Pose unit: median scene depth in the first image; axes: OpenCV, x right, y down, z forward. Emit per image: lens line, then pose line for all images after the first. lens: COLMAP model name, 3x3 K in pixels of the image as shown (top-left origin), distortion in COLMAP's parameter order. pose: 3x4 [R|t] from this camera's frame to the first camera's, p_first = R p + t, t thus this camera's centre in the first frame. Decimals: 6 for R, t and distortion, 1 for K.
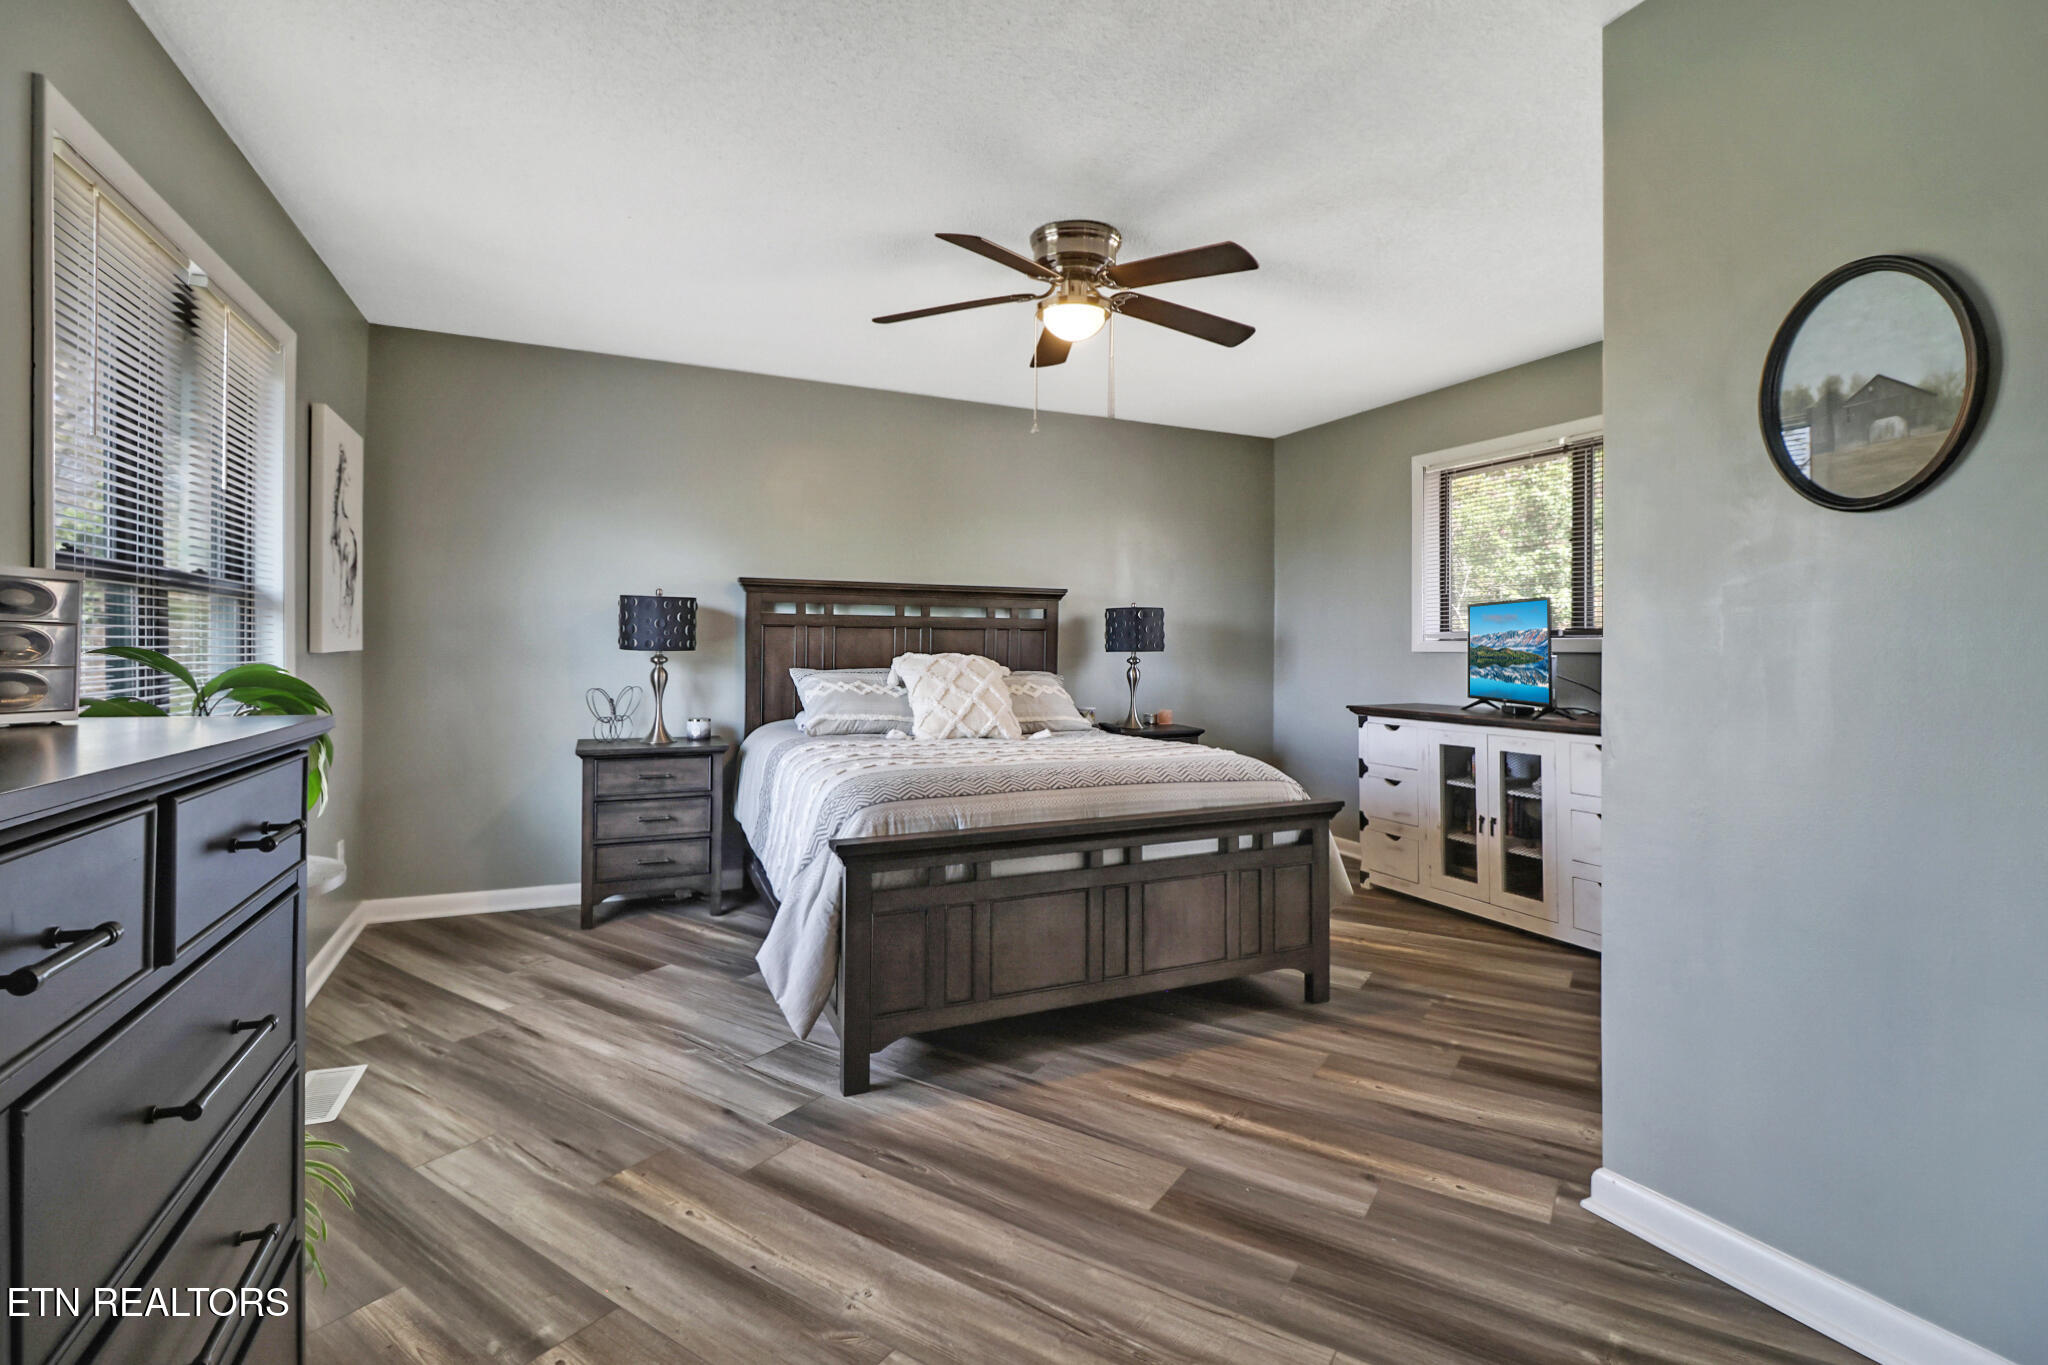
lens RADIAL K [[975.9, 0, 1034.9], [0, 975.9, 649.9], [0, 0, 1]] dist [0.000163, -0.007400]
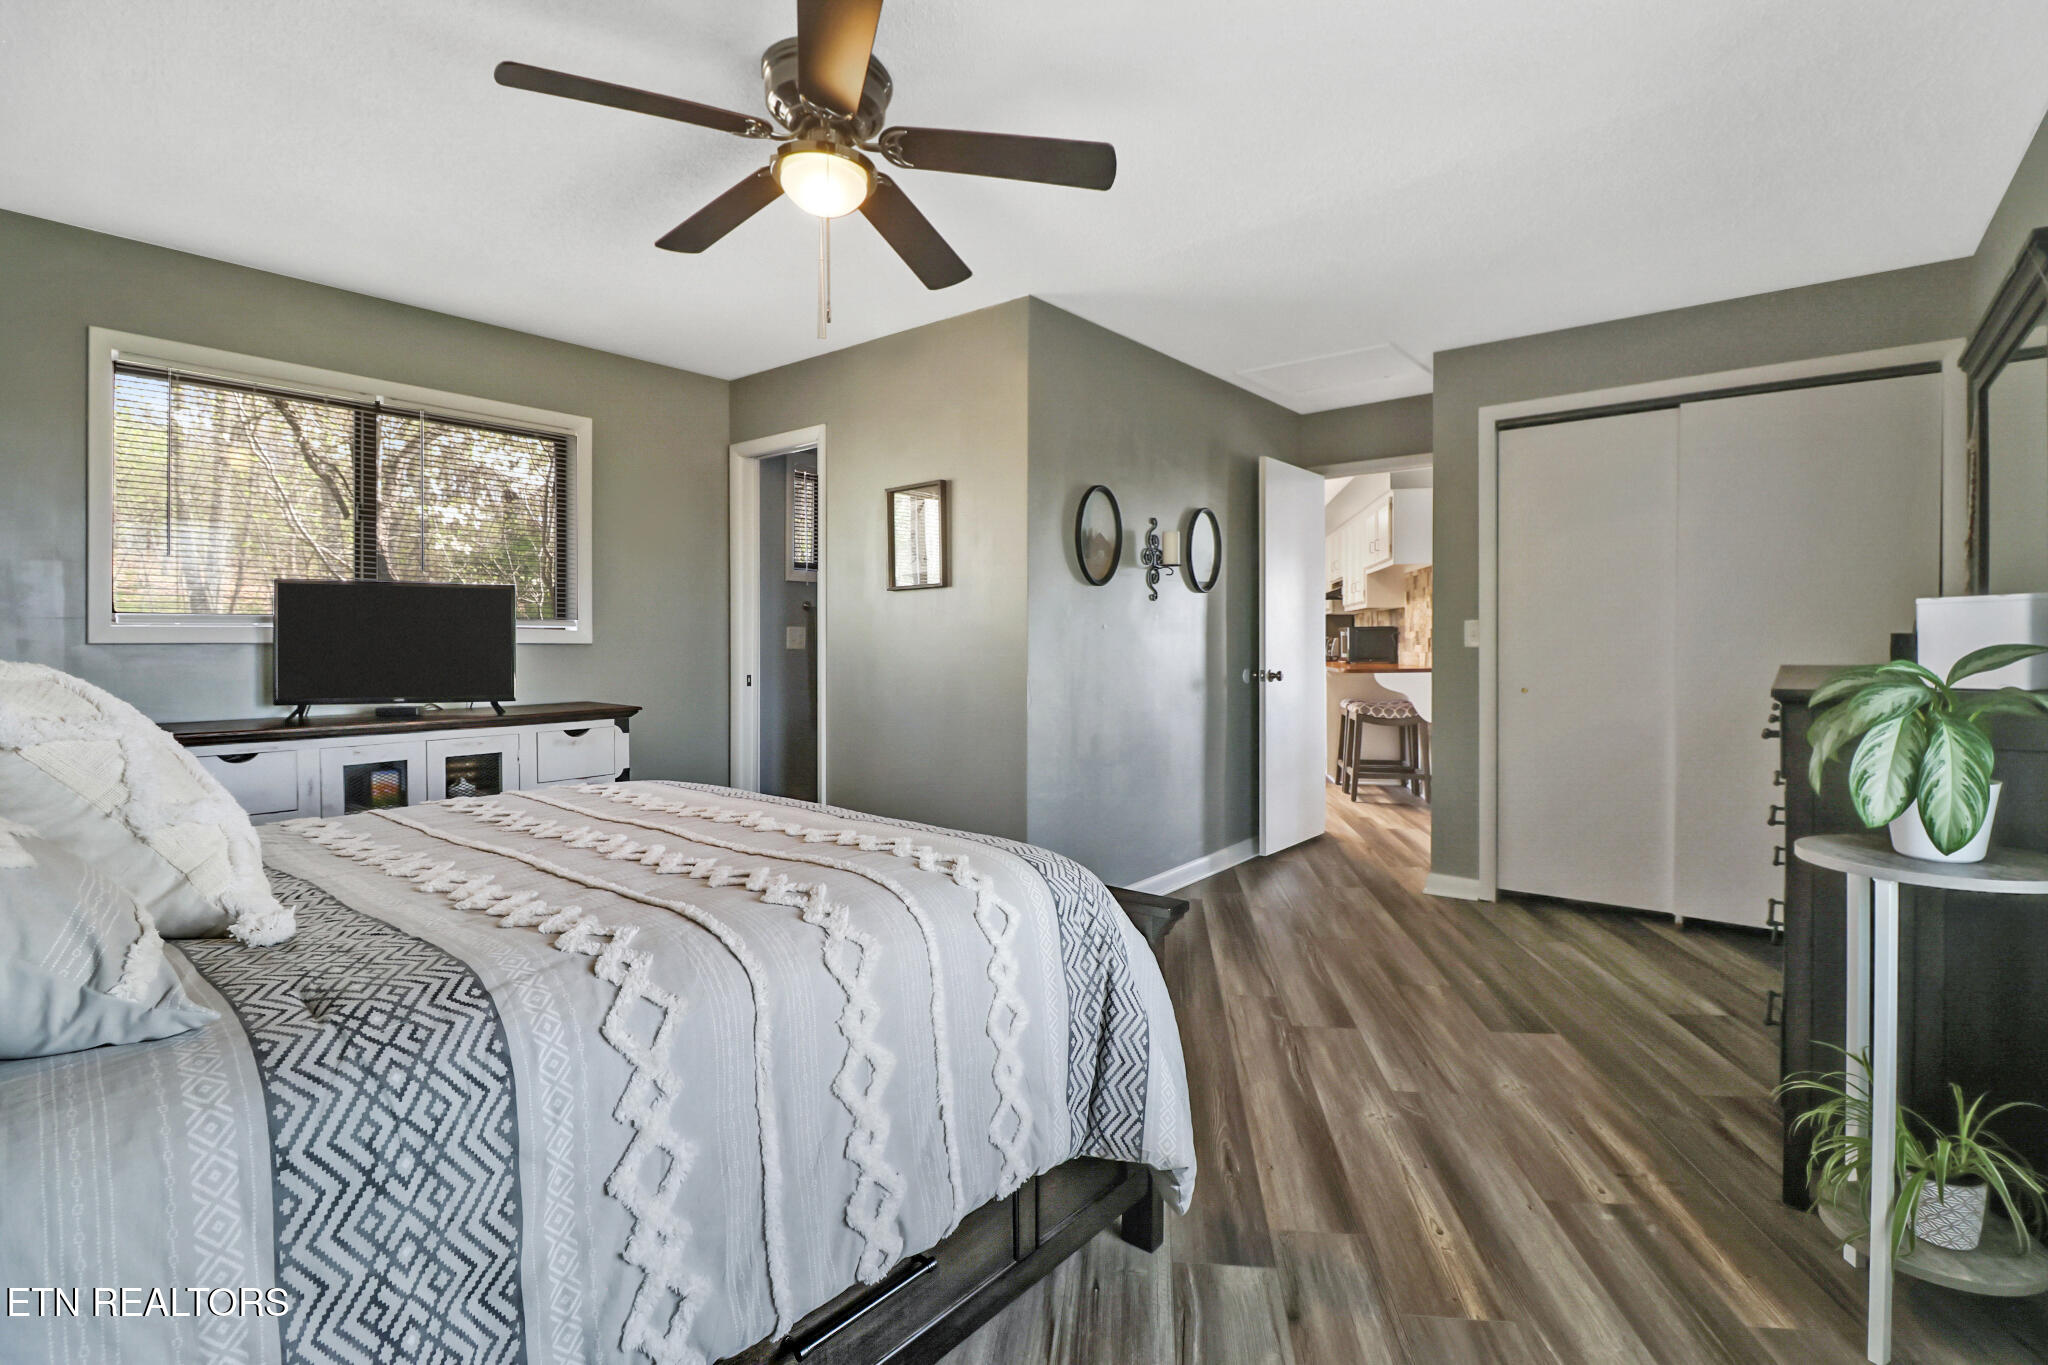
lens RADIAL K [[975.9, 0, 1034.9], [0, 975.9, 649.9], [0, 0, 1]] dist [0.000163, -0.007400]
pose [[-0.464958, -0.013159, 0.885235, -0.946557], [-0.001645, 0.999901, 0.013999, -0.008029], [-0.885331, 0.005053, -0.464934, 1.681894]]
